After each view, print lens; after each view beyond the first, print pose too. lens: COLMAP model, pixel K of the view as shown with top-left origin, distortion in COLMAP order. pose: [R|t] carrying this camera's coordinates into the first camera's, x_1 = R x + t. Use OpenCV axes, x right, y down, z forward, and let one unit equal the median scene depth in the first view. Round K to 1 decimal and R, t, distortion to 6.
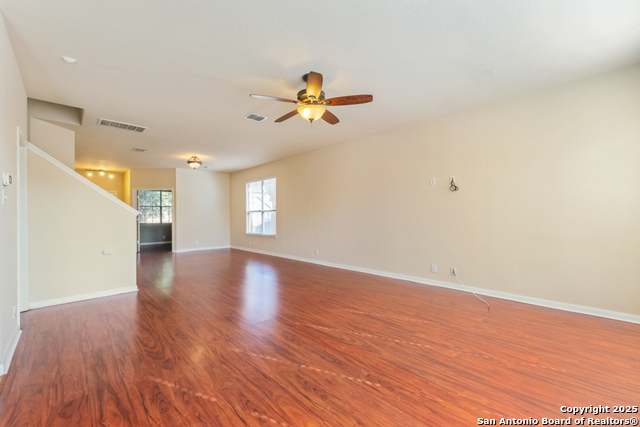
lens RADIAL K [[264.9, 0, 320.0], [0, 264.9, 213.5], [0, 0, 1]] dist [0.000192, -0.000236]
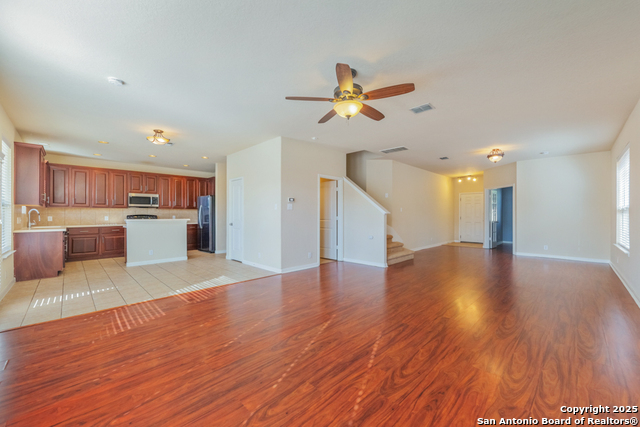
lens RADIAL K [[255.8, 0, 320.0], [0, 255.8, 213.5], [0, 0, 1]] dist [0.000845, -0.000151]
pose [[0.019442, 0.007975, -0.999779, 1.018464], [-0.000411, 0.999968, 0.007968, -0.007963], [0.999811, 0.000256, 0.019445, 0.989845]]
